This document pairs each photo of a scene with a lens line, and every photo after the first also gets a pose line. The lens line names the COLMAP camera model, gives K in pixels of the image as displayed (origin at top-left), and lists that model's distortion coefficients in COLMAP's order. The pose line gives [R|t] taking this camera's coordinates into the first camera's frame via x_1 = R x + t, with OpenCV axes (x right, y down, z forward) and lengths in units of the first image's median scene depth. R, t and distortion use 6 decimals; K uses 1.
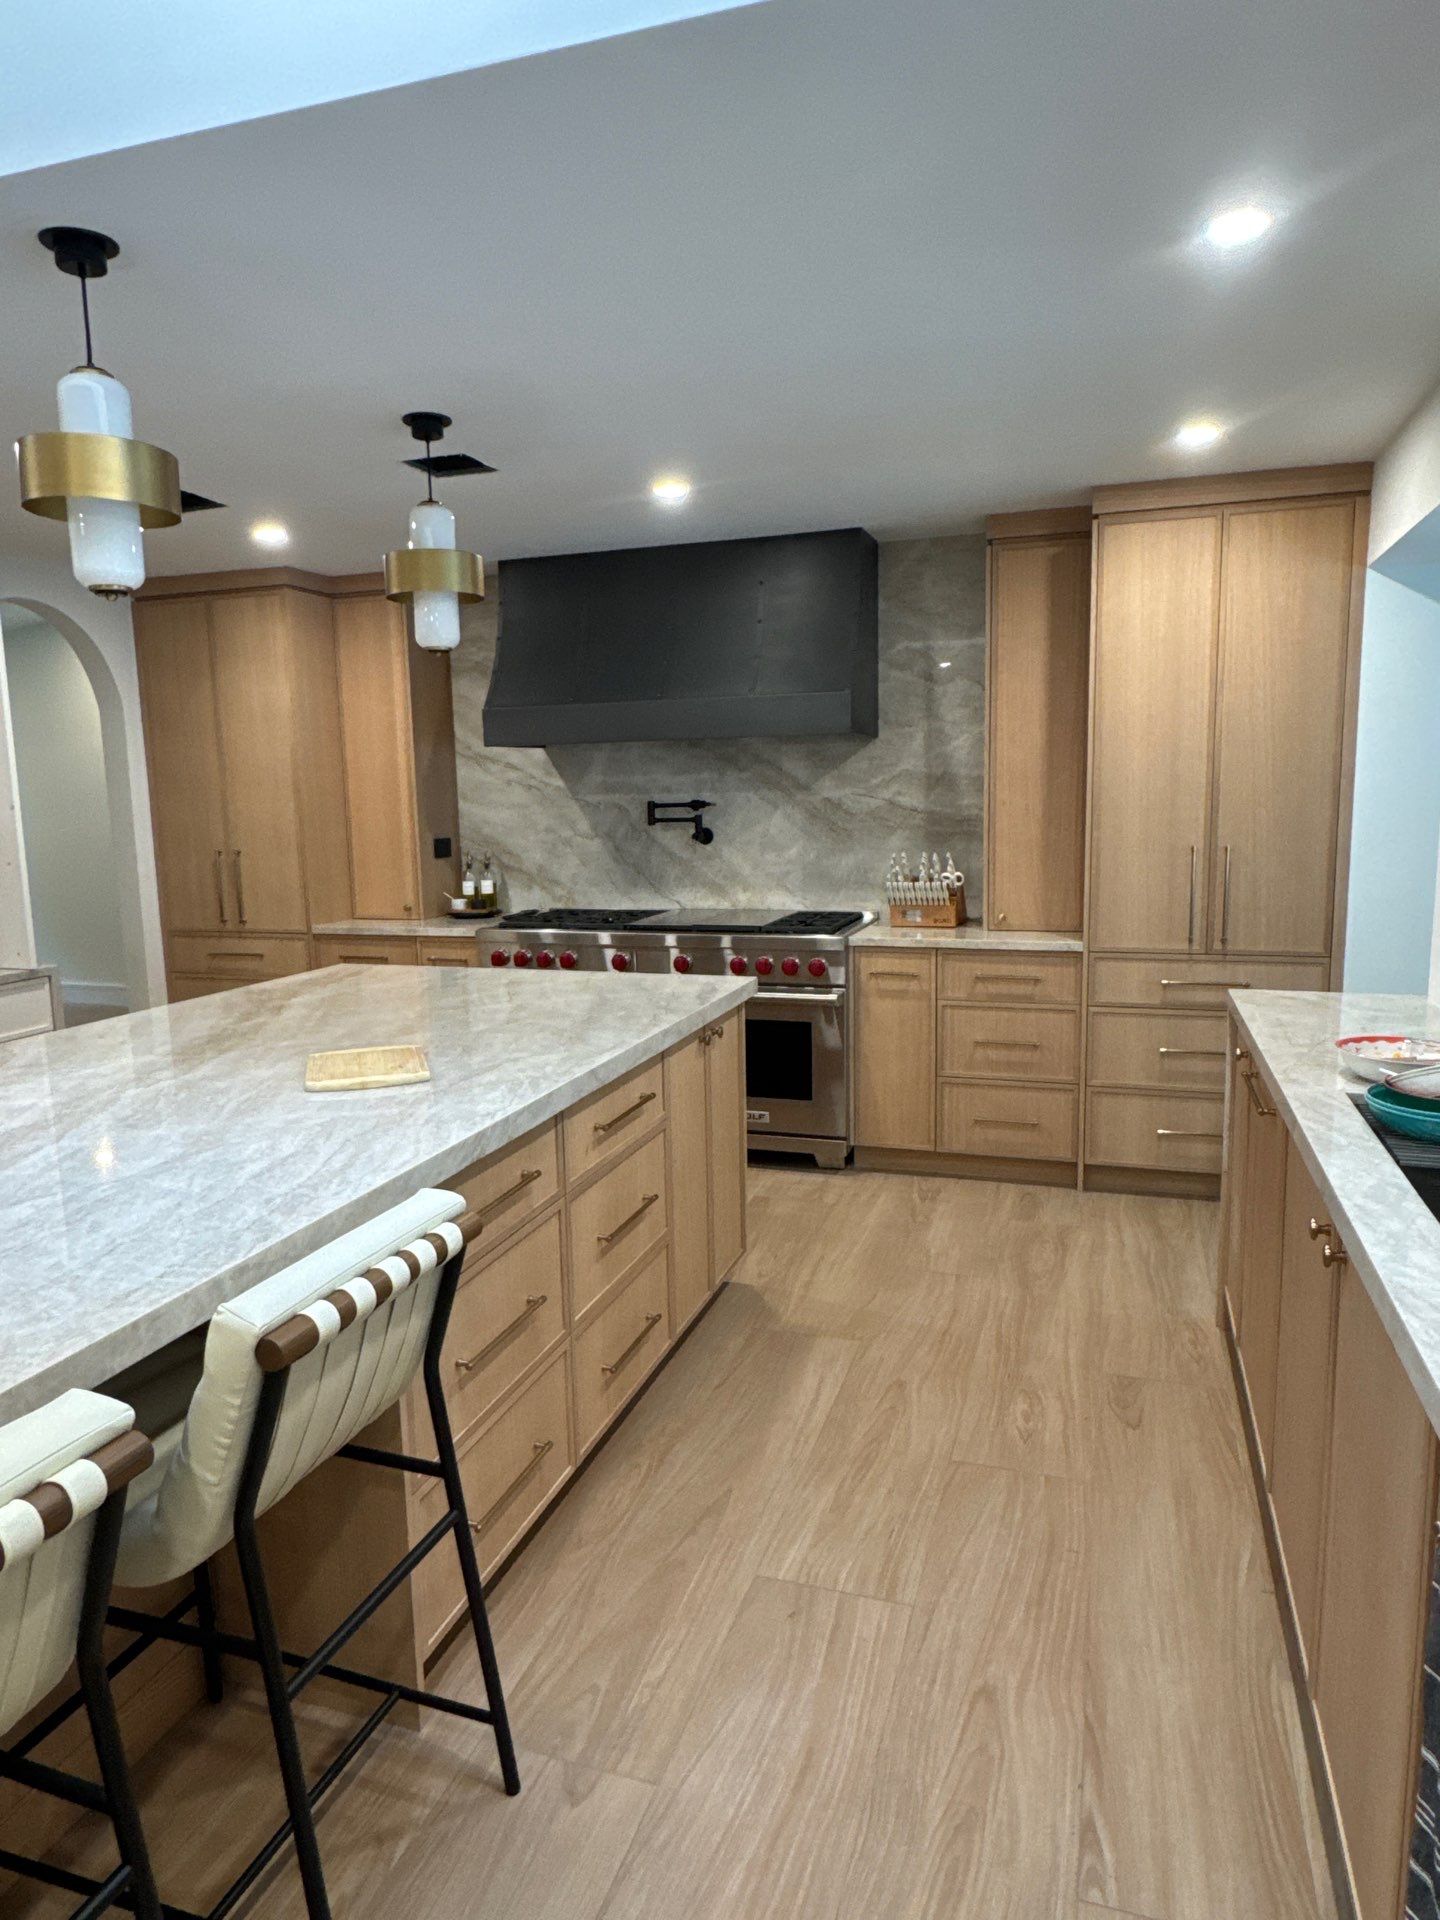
lens RADIAL K [[1185.0, 0, 721.8], [0, 1185.0, 961.1], [0, 0, 1]] dist [-0.002080, -0.000088]
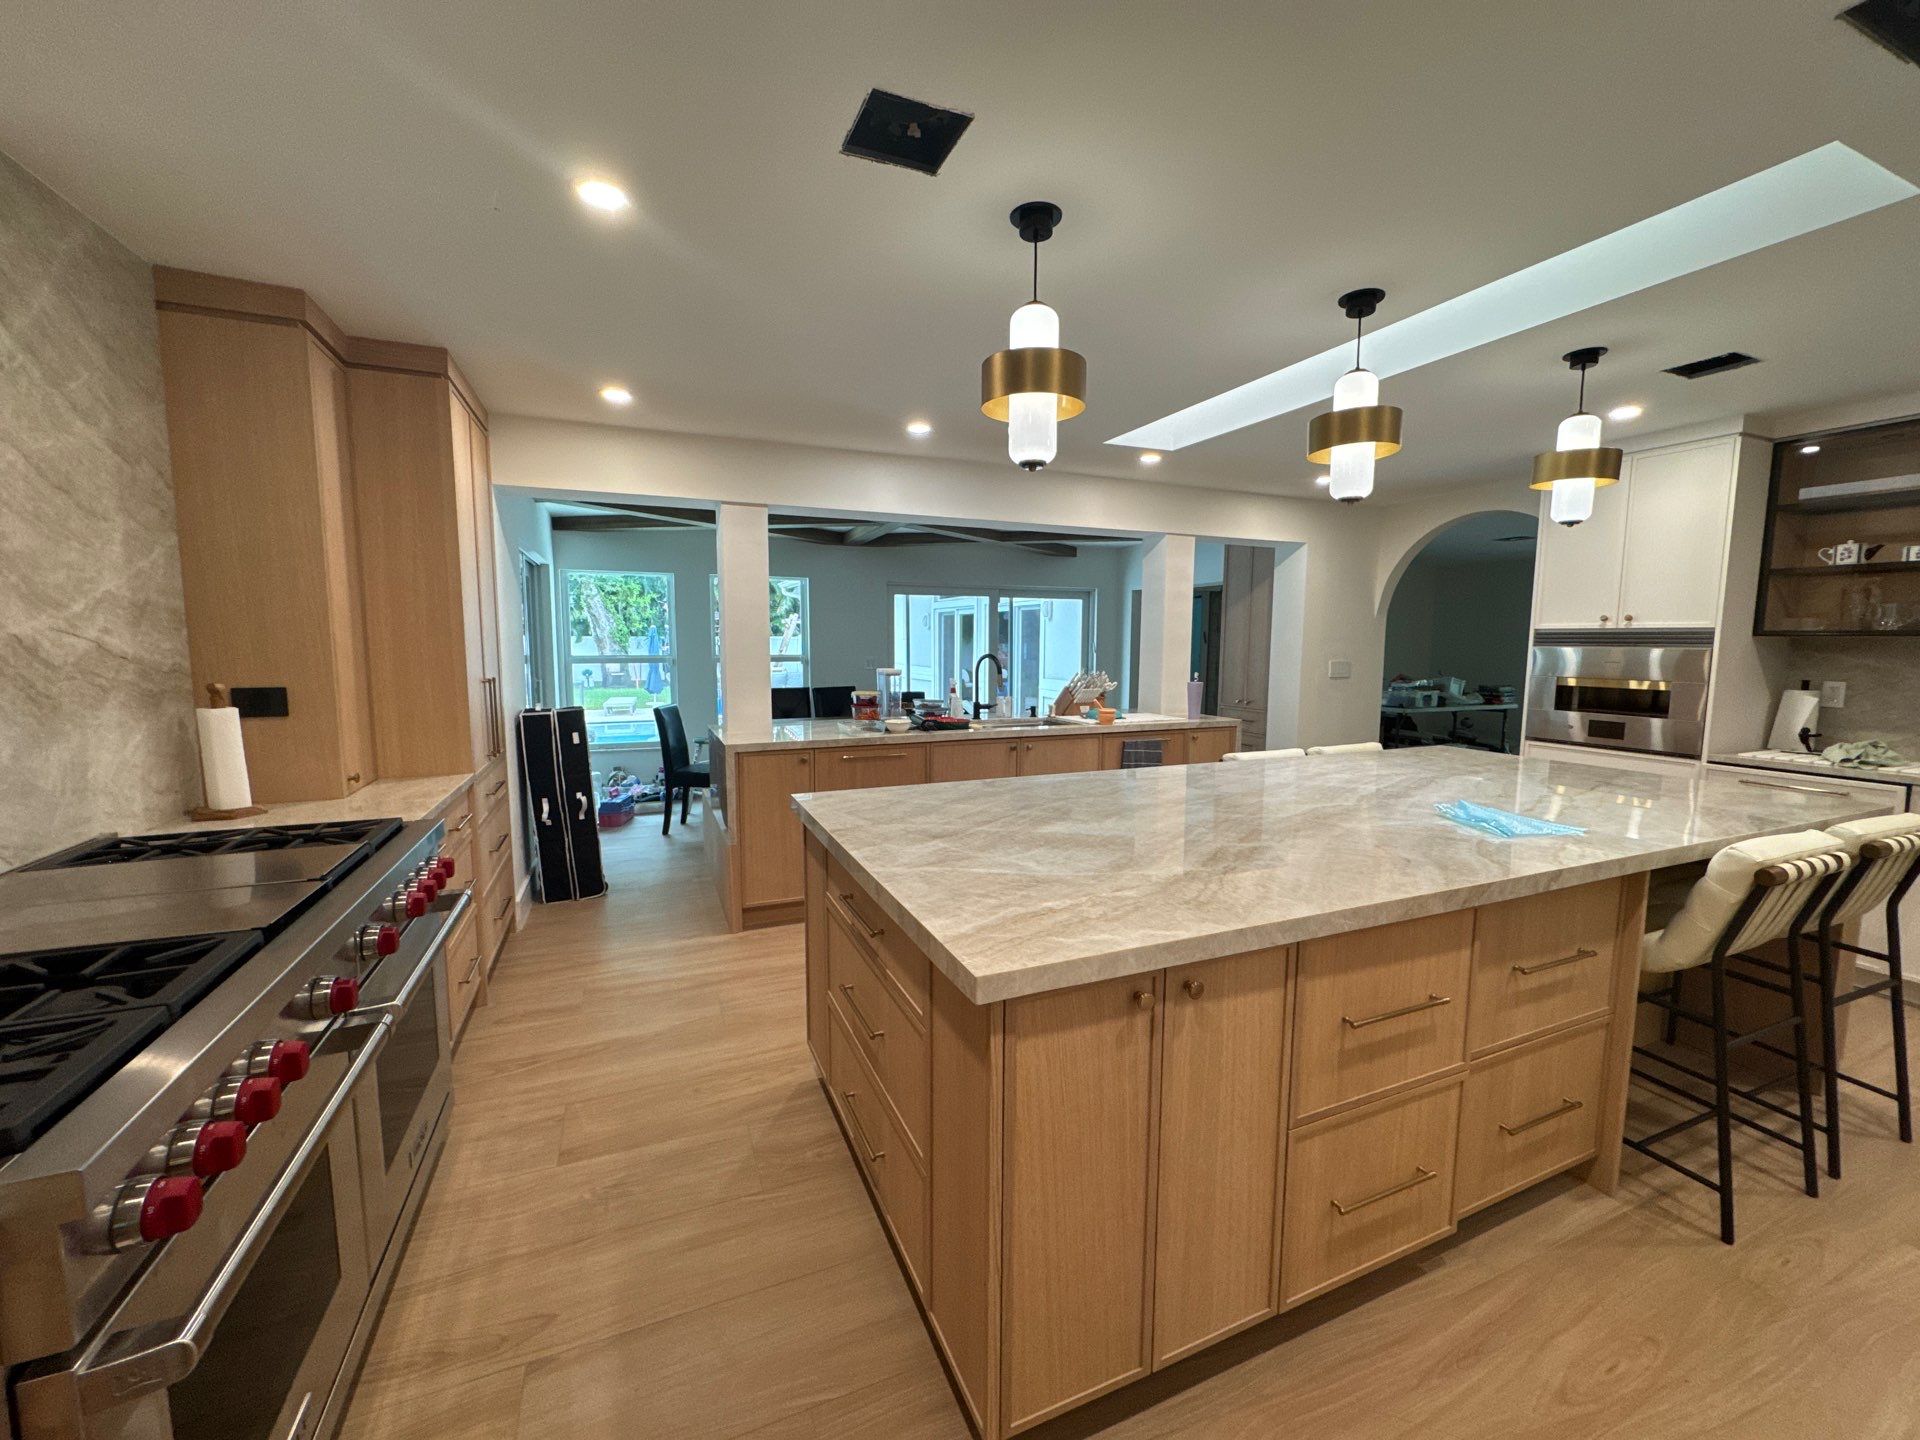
lens RADIAL K [[754.6, 0, 954.8], [0, 754.6, 717.5], [0, 0, 1]] dist [-0.000547, 0.000017]
pose [[-0.664718, -0.065222, 0.744242, -0.477548], [0.118747, 0.974294, 0.191442, -0.139201], [-0.737597, 0.215631, -0.639886, 1.080196]]
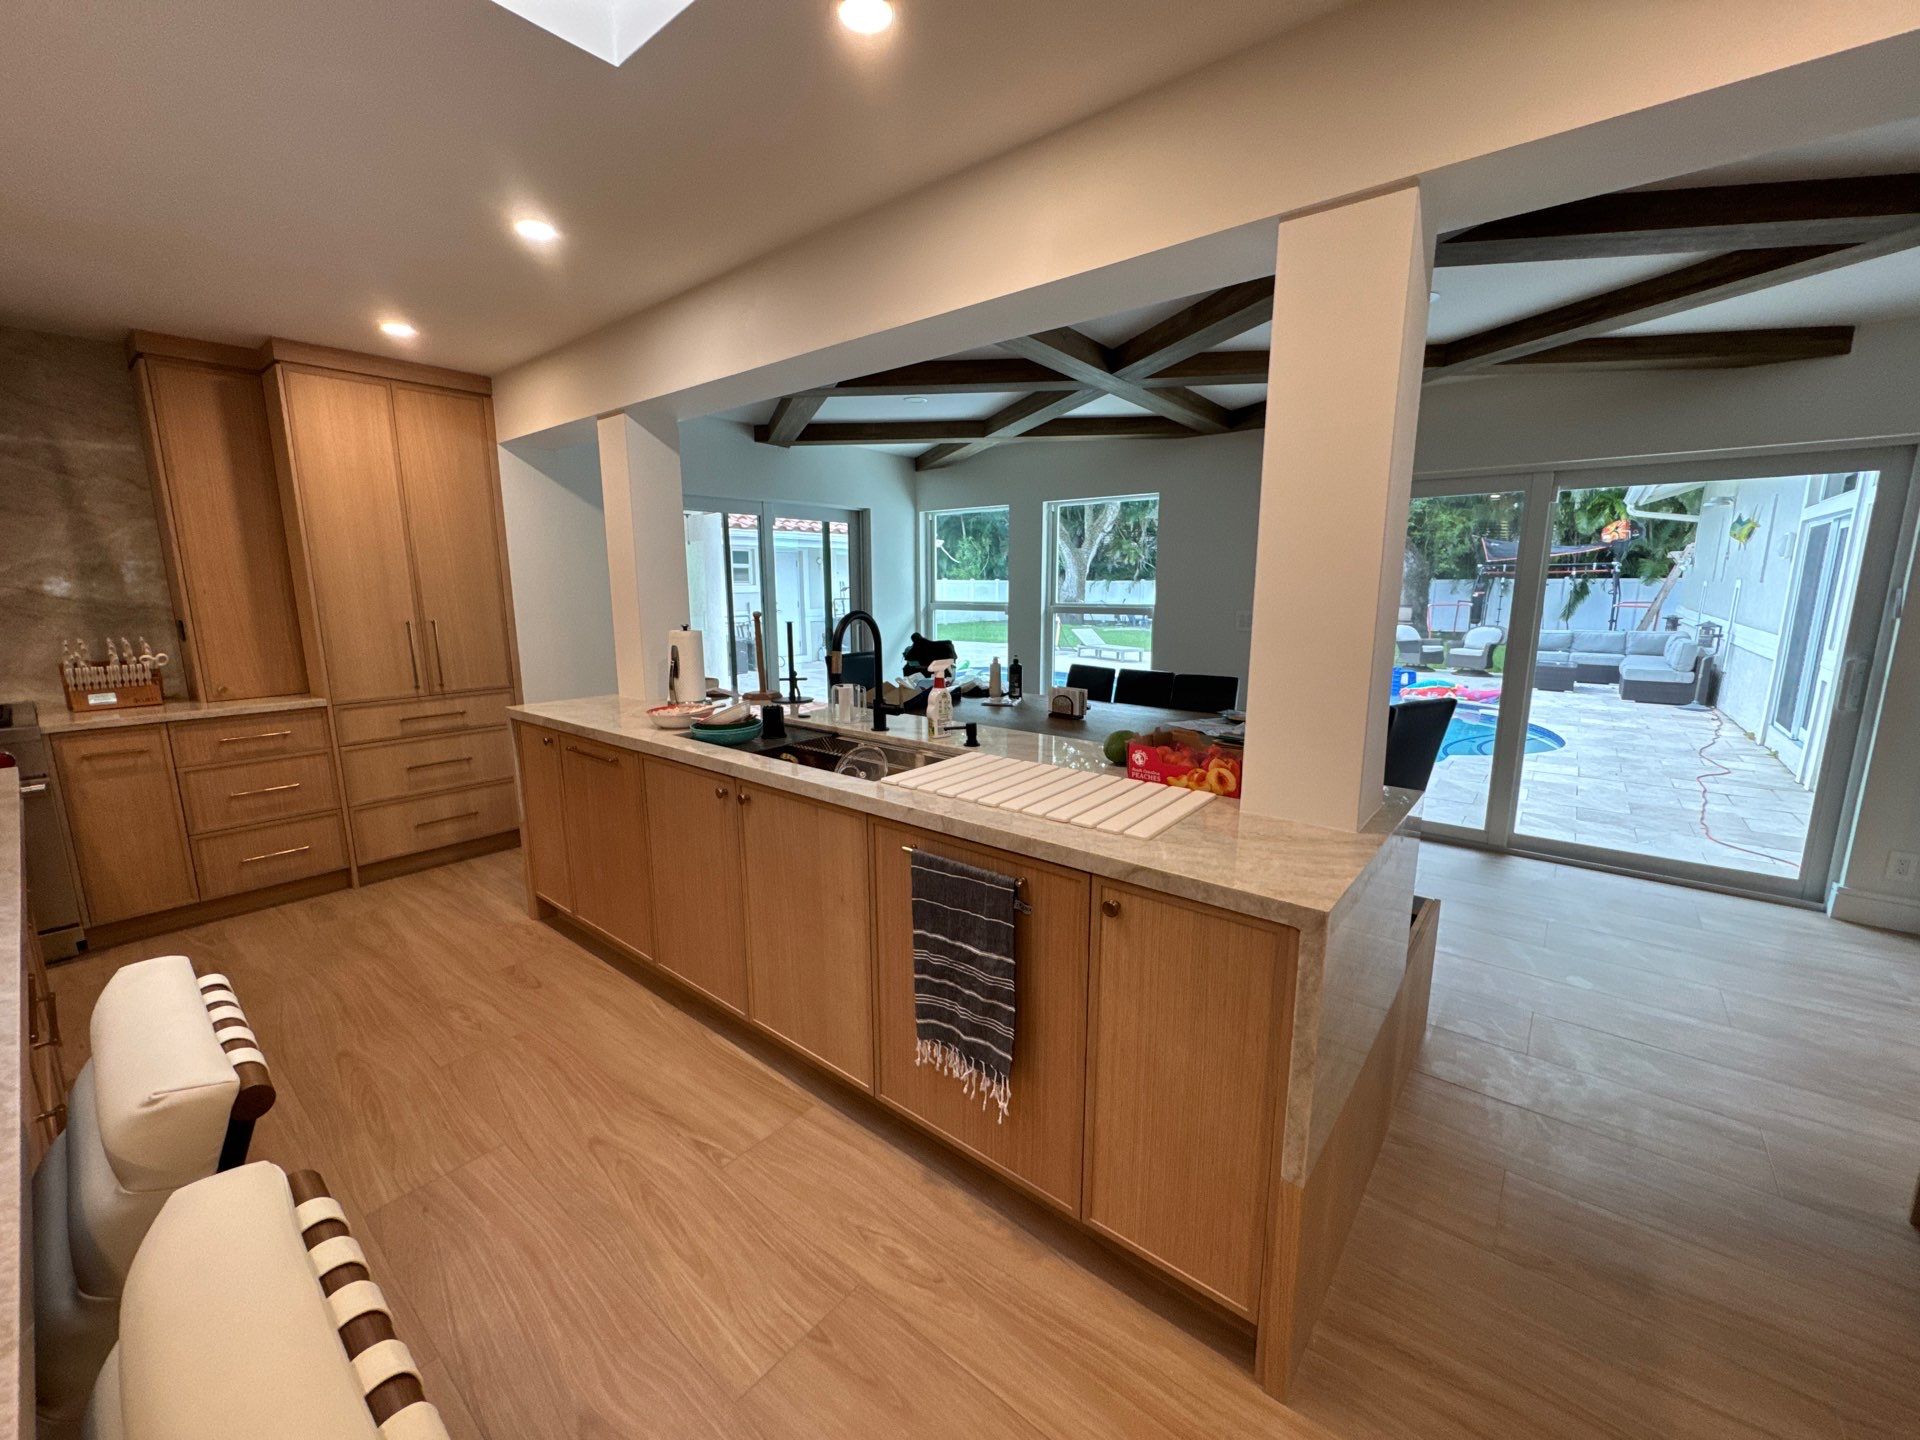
lens RADIAL K [[754.6, 0, 958.9], [0, 754.6, 718.0], [0, 0, 1]] dist [-0.000547, 0.000017]
pose [[0.358417, -0.147265, 0.921873, -0.204028], [0.132595, 0.985499, 0.105878, 0.008847], [-0.924097, 0.084287, 0.372746, 0.058399]]
